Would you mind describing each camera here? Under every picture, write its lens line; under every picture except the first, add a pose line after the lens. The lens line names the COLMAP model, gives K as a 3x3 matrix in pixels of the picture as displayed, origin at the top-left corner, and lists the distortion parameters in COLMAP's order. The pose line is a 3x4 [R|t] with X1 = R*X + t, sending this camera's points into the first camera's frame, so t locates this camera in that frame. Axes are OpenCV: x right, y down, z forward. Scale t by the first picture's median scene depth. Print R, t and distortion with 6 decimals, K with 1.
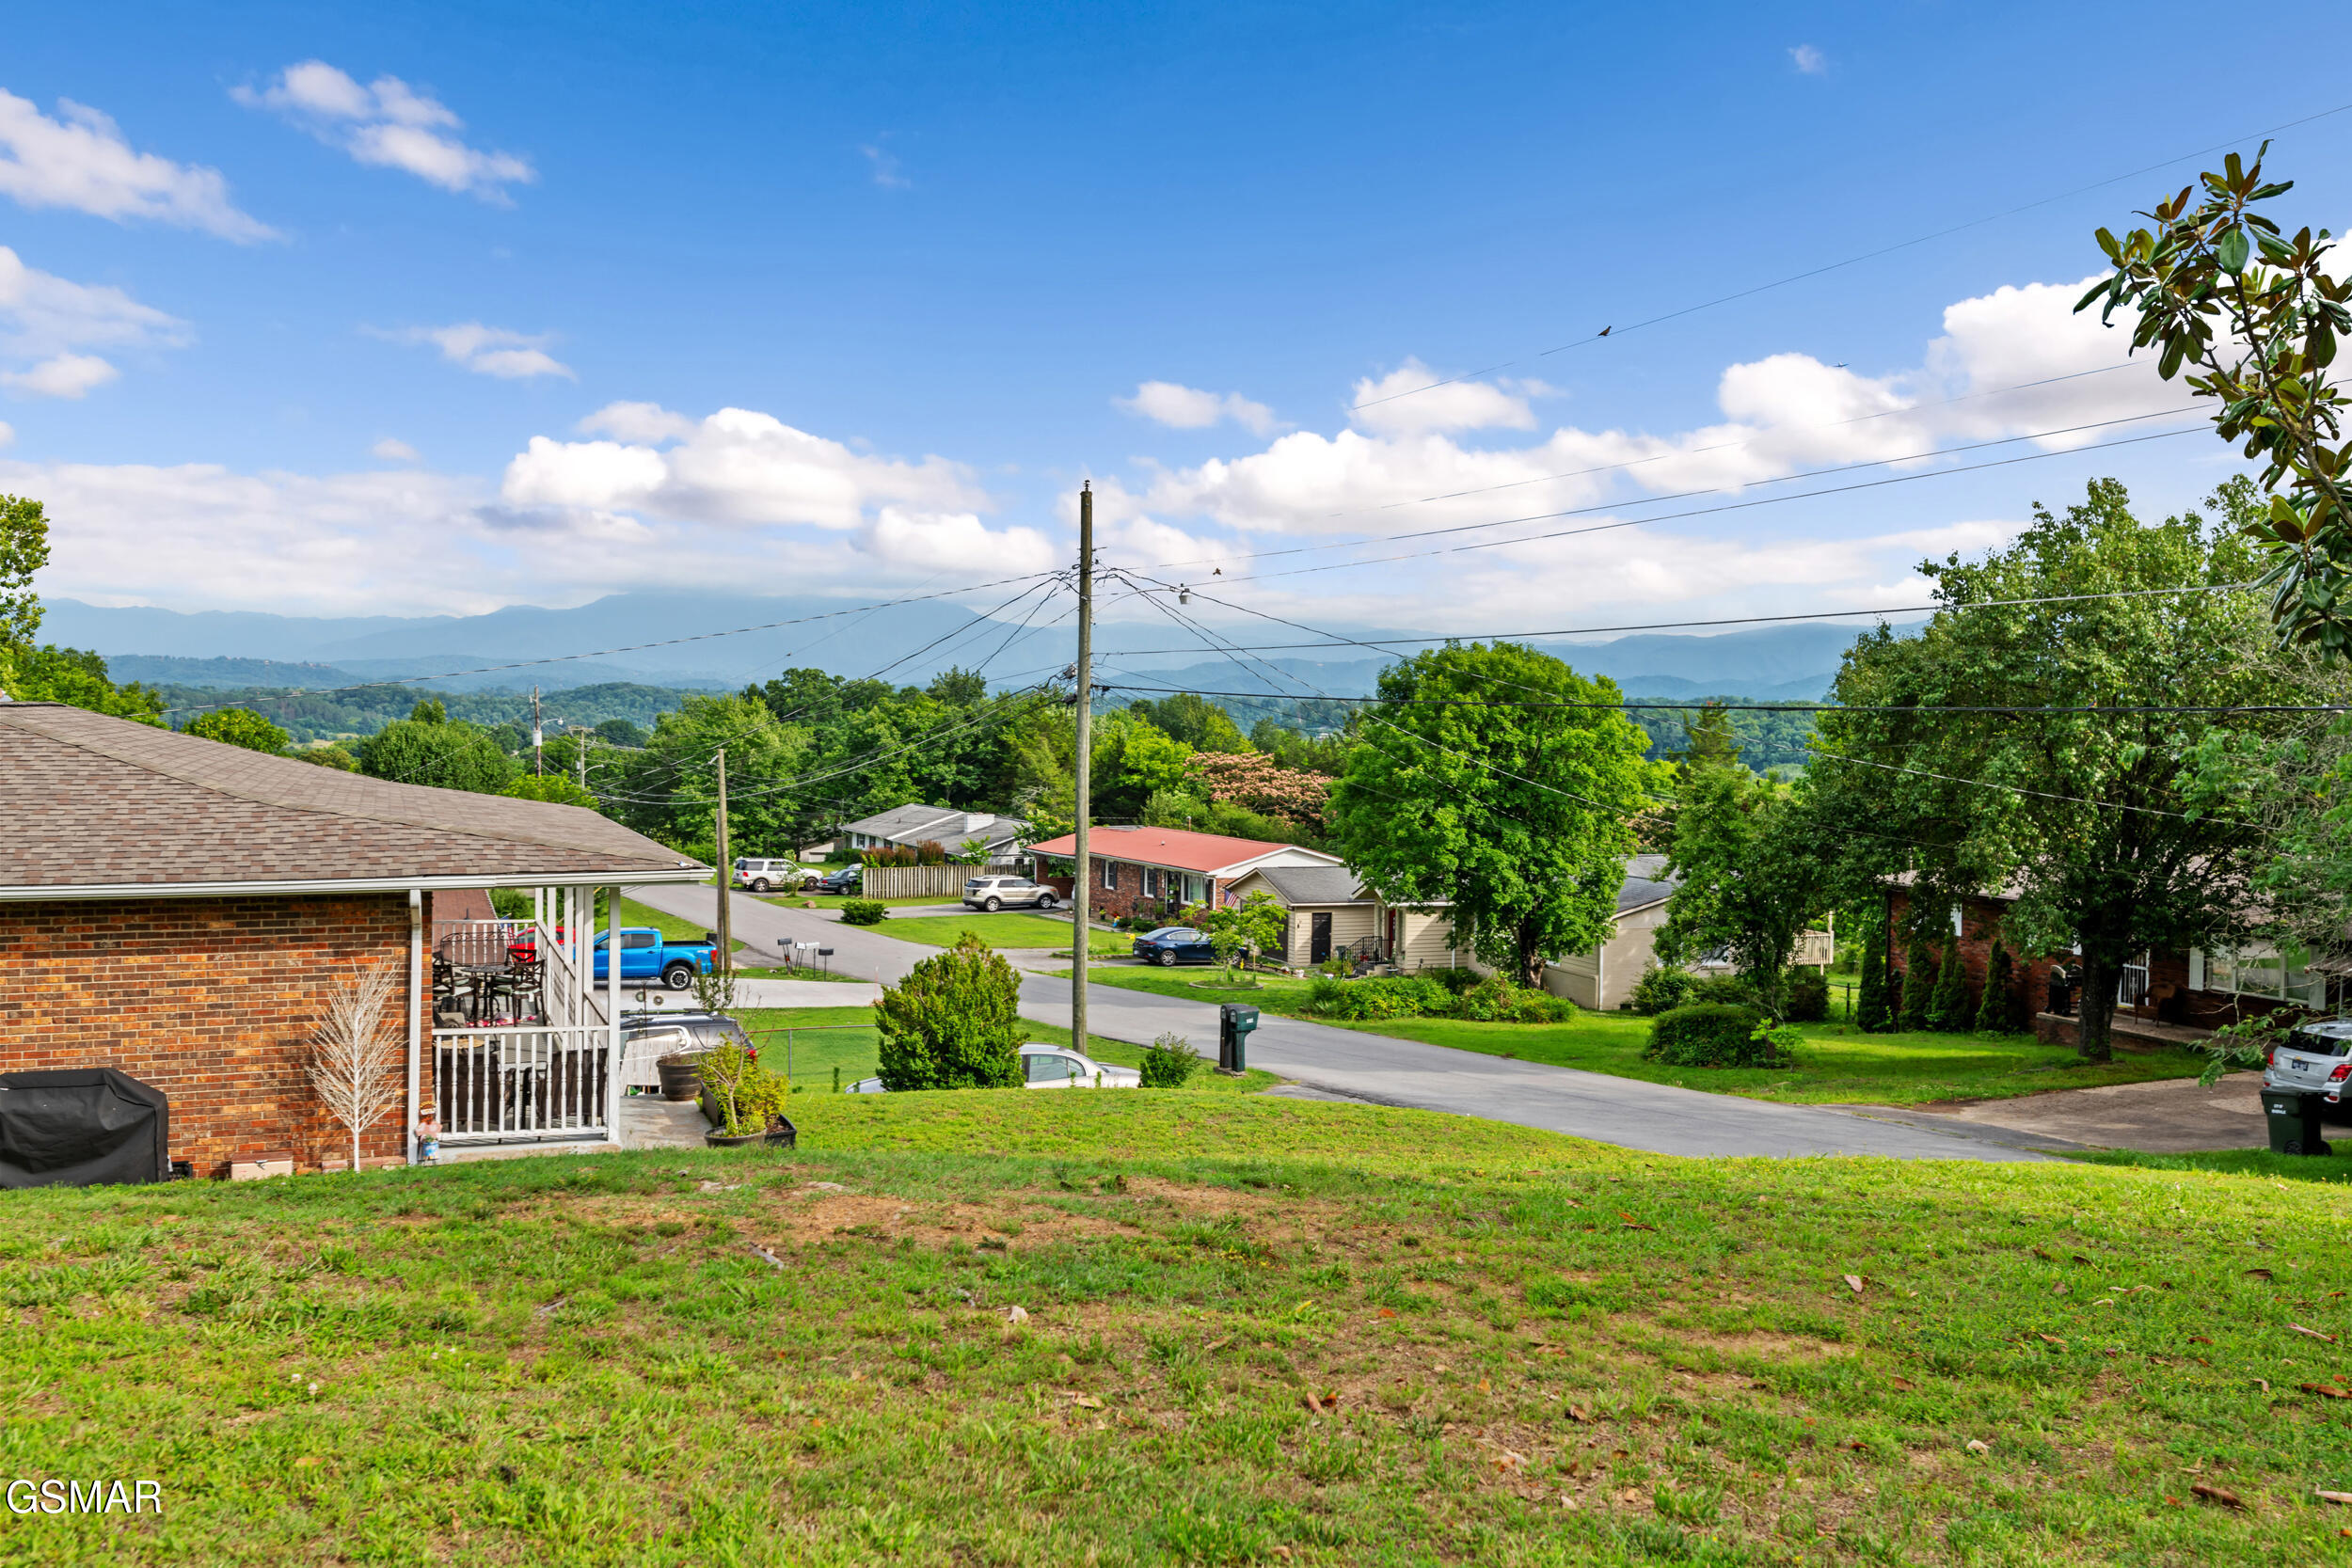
lens RADIAL K [[1874.9, 0, 1176.0], [0, 1874.9, 784.0], [0, 0, 1]] dist [0.000006, -0.000675]
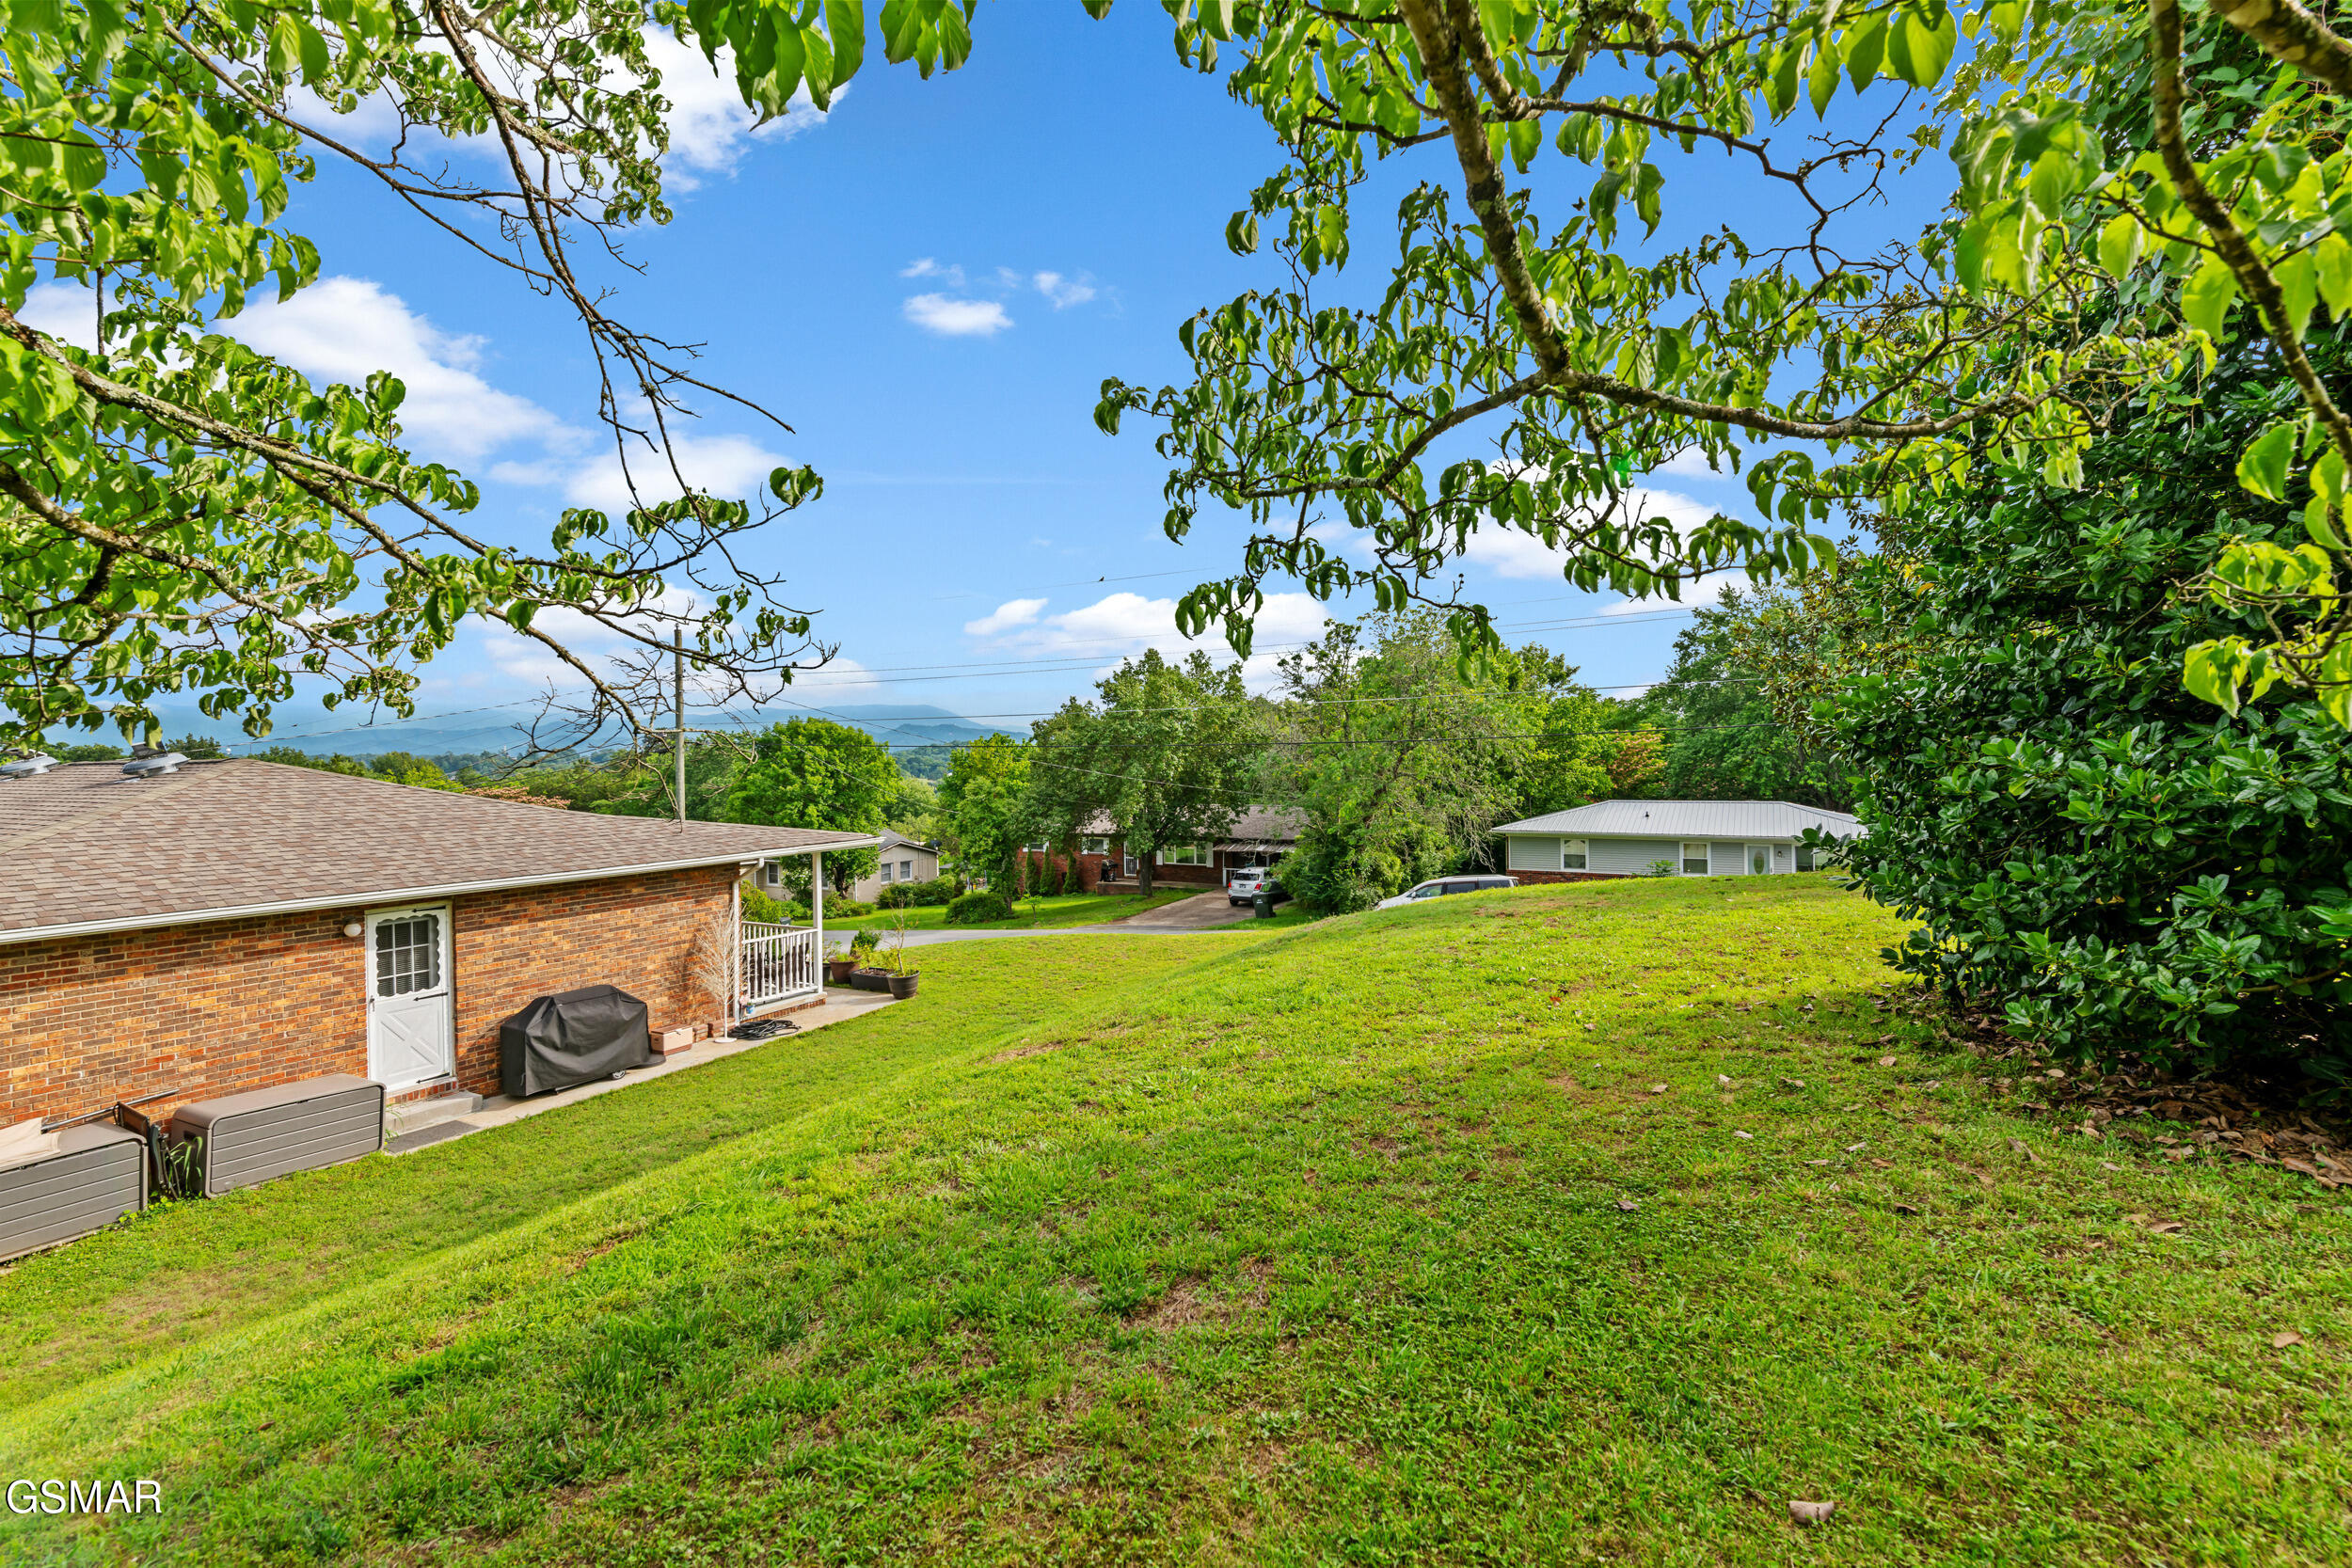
lens RADIAL K [[1027.0, 0, 1174.9], [0, 1027.0, 768.1], [0, 0, 1]] dist [0.000808, 0.000668]
pose [[0.751982, -0.029493, 0.658523, -0.354613], [0.046992, 0.998855, -0.008926, 0.000241], [-0.657506, 0.037657, 0.752507, 0.014862]]
